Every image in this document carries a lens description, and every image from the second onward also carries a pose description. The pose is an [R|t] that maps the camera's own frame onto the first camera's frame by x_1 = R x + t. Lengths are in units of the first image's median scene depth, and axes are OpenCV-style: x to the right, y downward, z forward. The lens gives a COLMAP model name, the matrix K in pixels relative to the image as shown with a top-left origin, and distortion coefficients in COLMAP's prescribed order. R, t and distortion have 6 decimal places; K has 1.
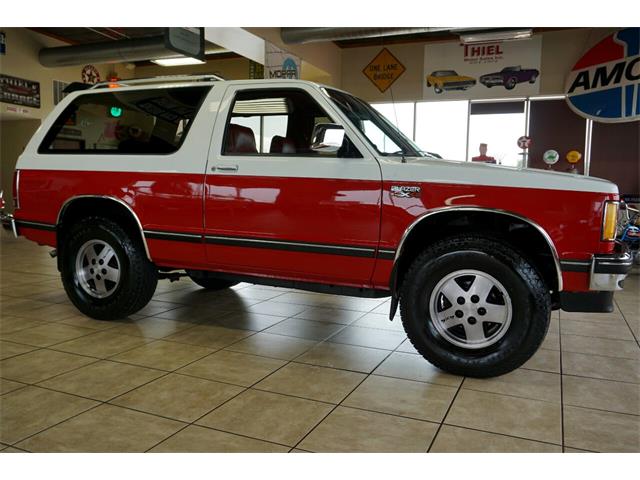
lens RADIAL K [[550.2, 0, 320.0], [0, 550.2, 240.0], [0, 0, 1]] dist [-0.008630, -0.000631]
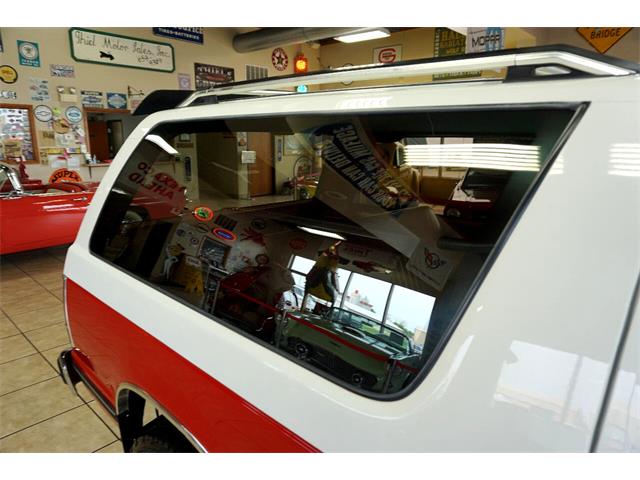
lens RADIAL K [[428.1, 0, 318.2], [0, 428.1, 240.0], [0, 0, 1]] dist [-0.036872, 0.027651]
pose [[0.944559, 0.062413, -0.322355, -0.082175], [-0.018551, 0.990343, 0.137390, -0.088907], [0.327817, -0.123793, 0.936595, 0.286305]]
